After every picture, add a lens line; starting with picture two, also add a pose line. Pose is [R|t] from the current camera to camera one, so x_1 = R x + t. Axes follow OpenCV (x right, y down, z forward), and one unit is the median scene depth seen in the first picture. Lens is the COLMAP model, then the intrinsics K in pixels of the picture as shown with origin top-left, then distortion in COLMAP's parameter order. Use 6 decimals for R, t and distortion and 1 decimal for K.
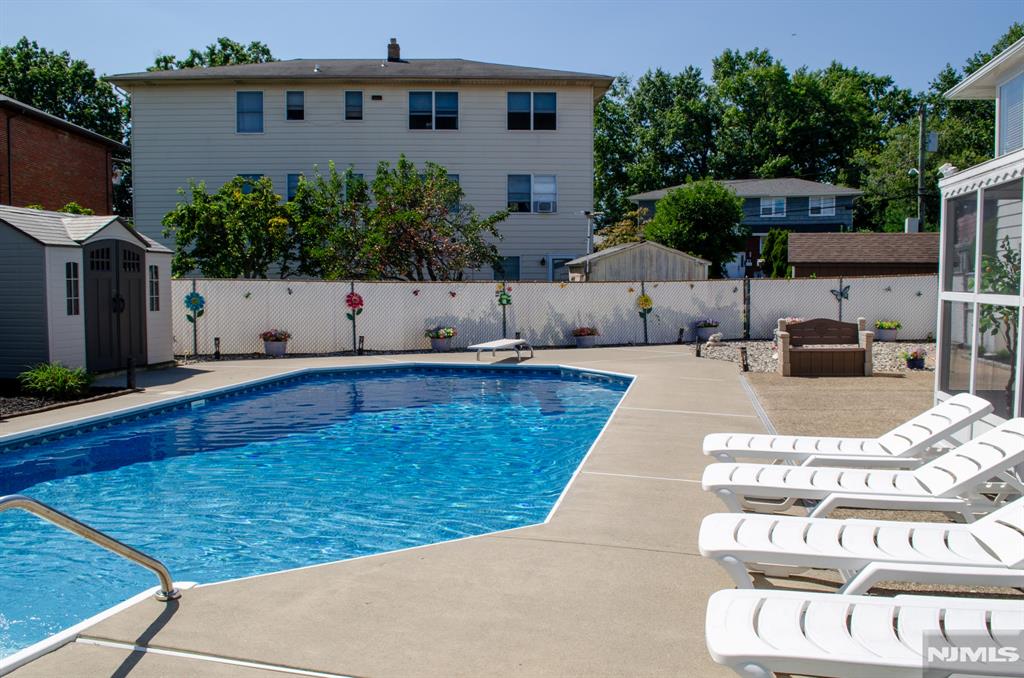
lens RADIAL K [[815.3, 0, 512.0], [0, 815.3, 339.0], [0, 0, 1]] dist [-0.064118, 0.007287]
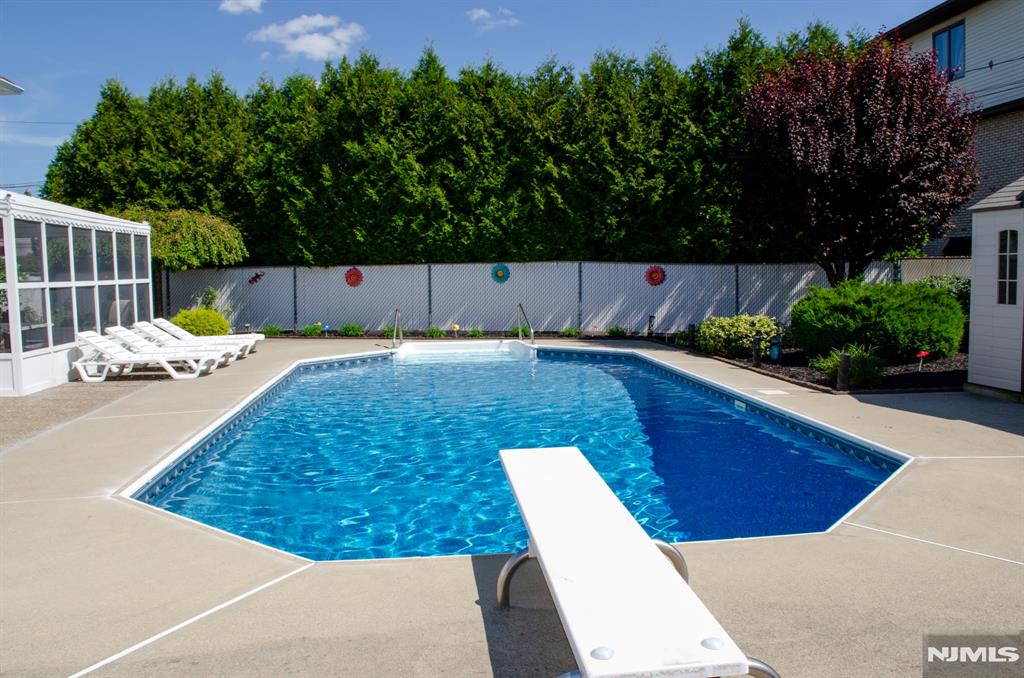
lens RADIAL K [[815.3, 0, 512.0], [0, 815.3, 339.0], [0, 0, 1]] dist [-0.064118, 0.007287]
pose [[-0.878457, 0.049427, -0.475258, 0.191143], [-0.023253, 0.989035, 0.145840, -0.093809], [0.477255, 0.139165, -0.867675, 1.430837]]
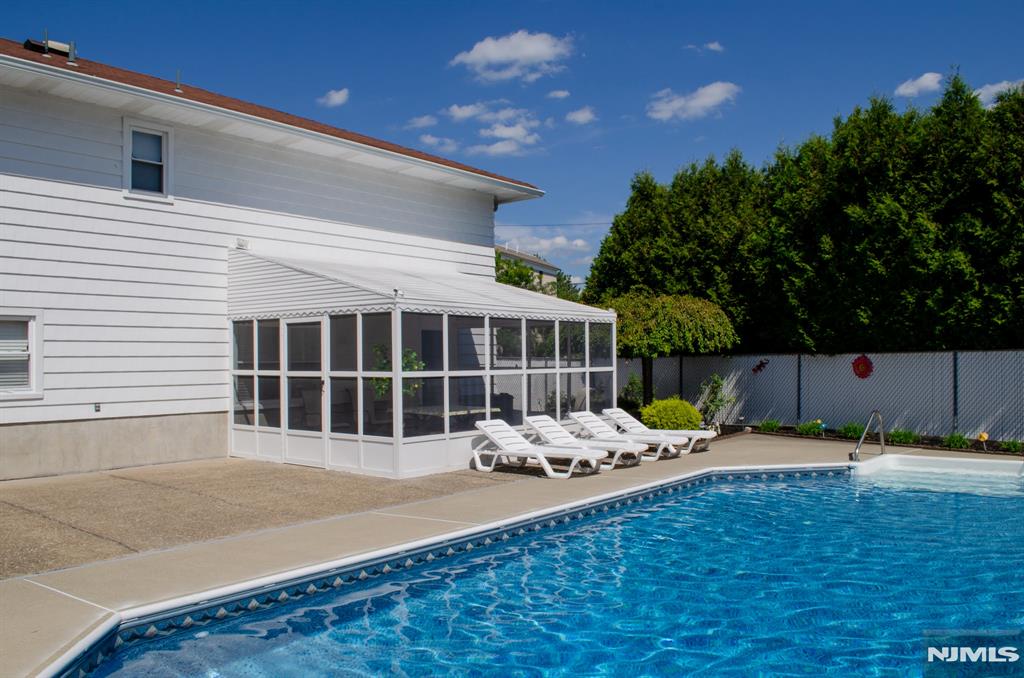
lens RADIAL K [[815.3, 0, 512.0], [0, 815.3, 339.0], [0, 0, 1]] dist [-0.064118, 0.007287]
pose [[-0.960186, 0.014288, 0.278996, 0.004471], [0.027161, 0.998735, 0.042326, -0.091288], [-0.278038, 0.048219, -0.959359, 1.344108]]
